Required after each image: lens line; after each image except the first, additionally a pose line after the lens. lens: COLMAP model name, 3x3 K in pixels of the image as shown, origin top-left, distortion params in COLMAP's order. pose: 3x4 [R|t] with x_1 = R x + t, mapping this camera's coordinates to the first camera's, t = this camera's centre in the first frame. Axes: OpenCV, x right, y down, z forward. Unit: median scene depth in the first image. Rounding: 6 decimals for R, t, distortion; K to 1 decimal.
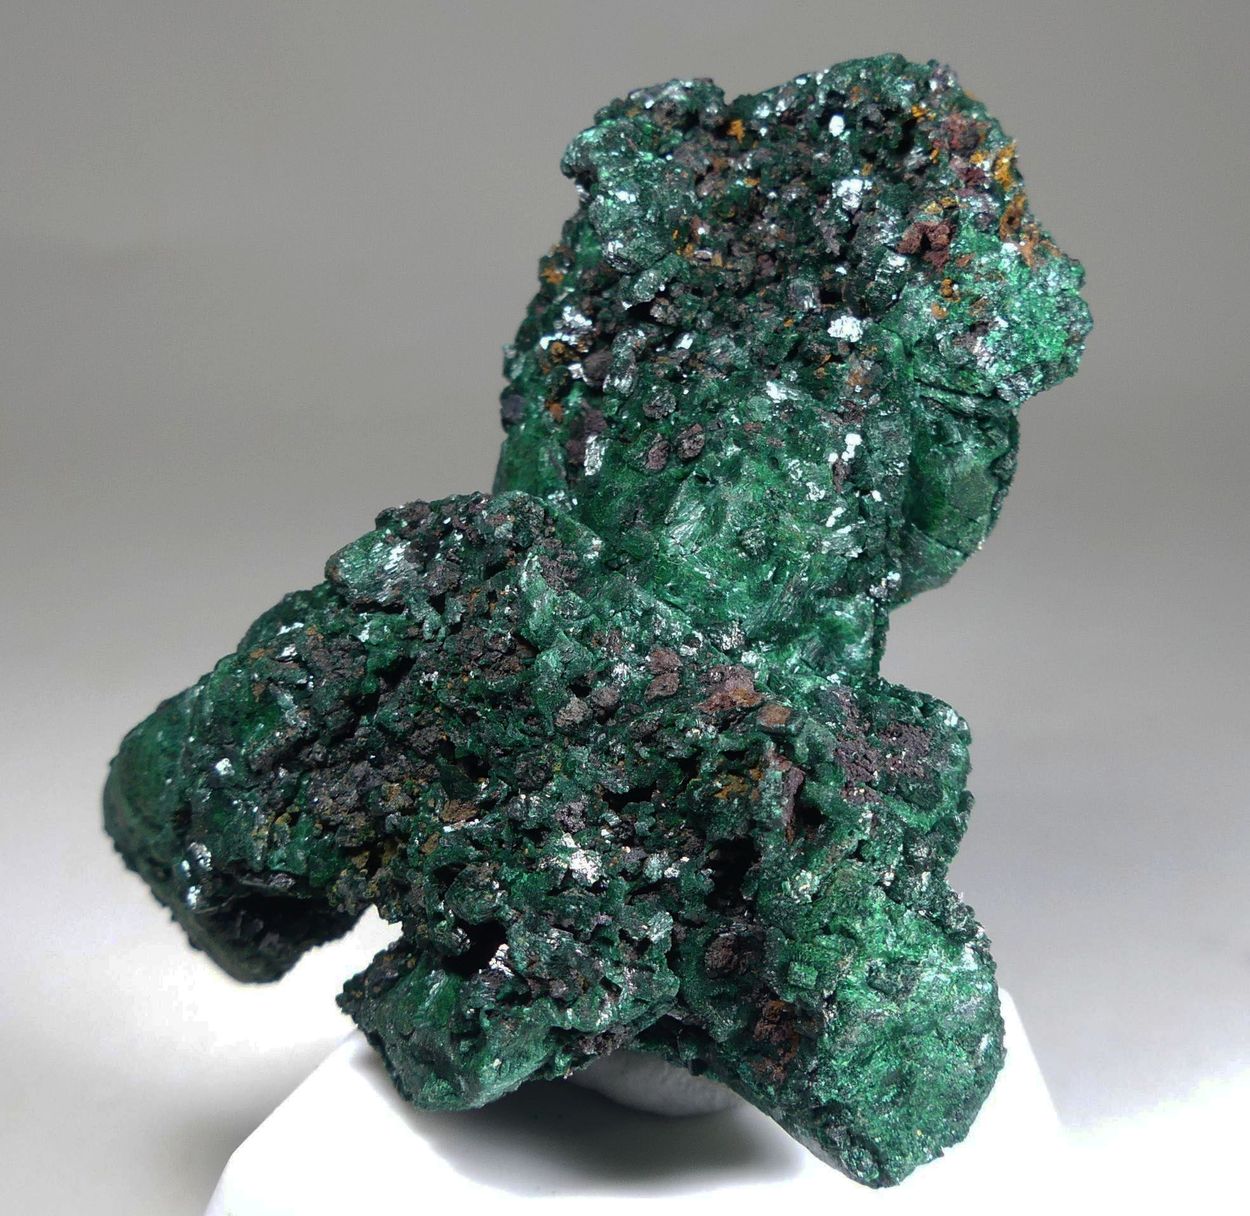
lens RADIAL K [[1489.8, 0, 736.4], [0, 1489.8, 561.0], [0, 0, 1]] dist [-0.022780, 0.006544]
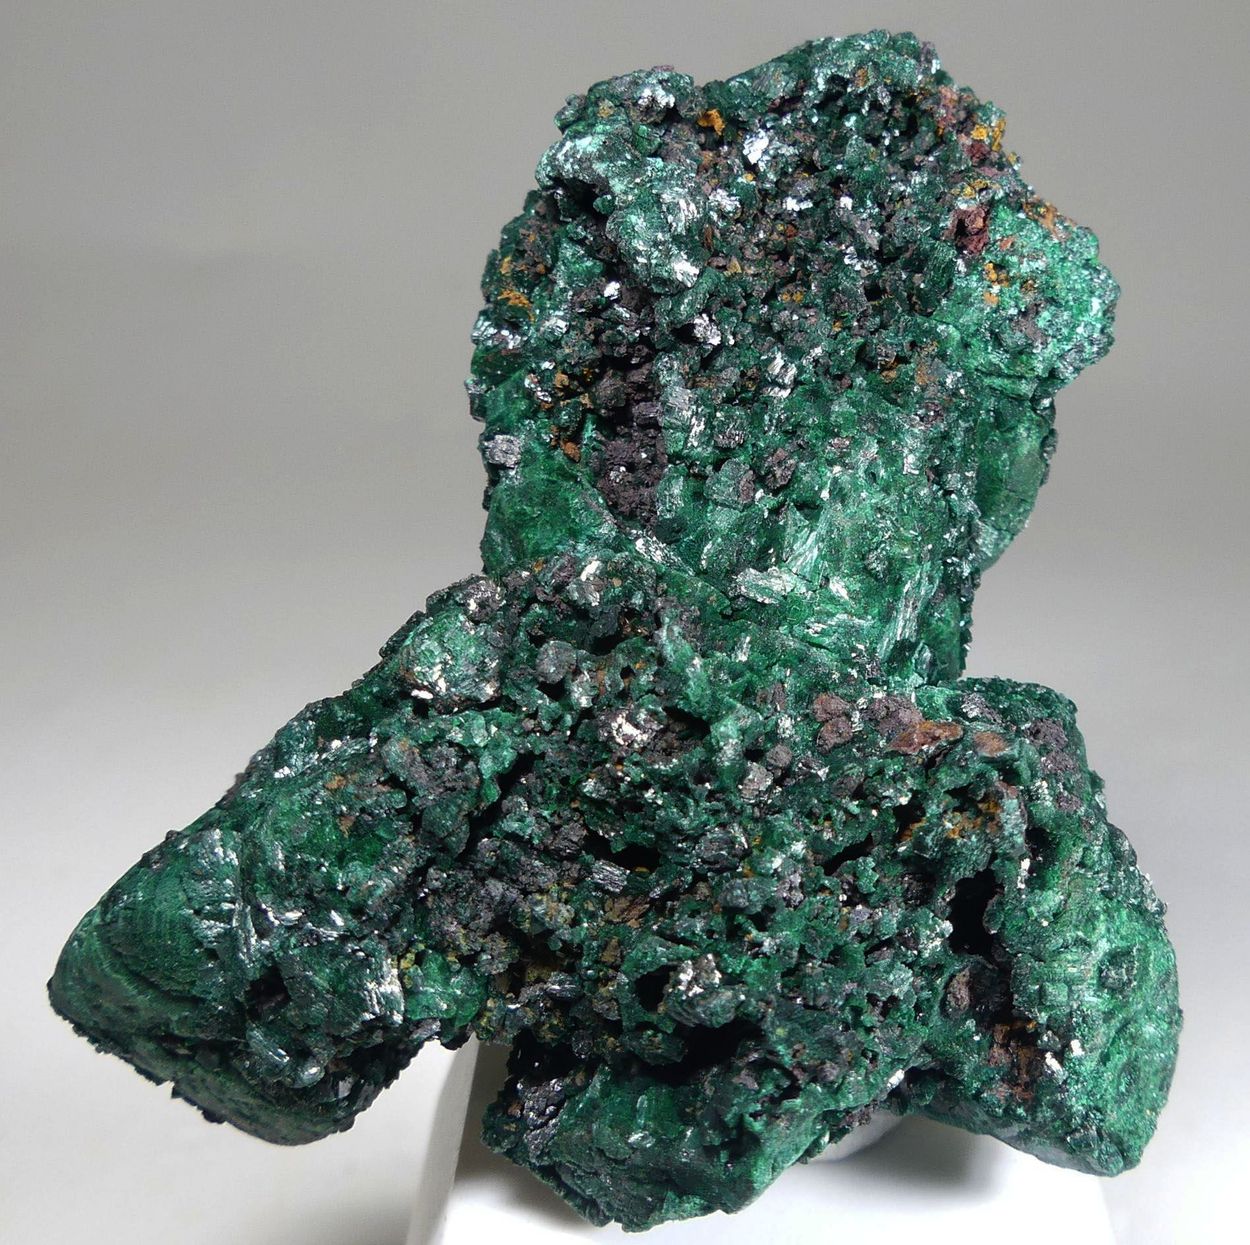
lens RADIAL K [[1554.8, 0, 625.0], [0, 1554.8, 560.6], [0, 0, 1]] dist [-0.027935, 0.040559]
pose [[0.943488, -0.168418, 0.285422, -0.412472], [0.152502, 0.985278, 0.077269, -0.113341], [-0.294234, -0.029375, 0.955282, 0.091570]]
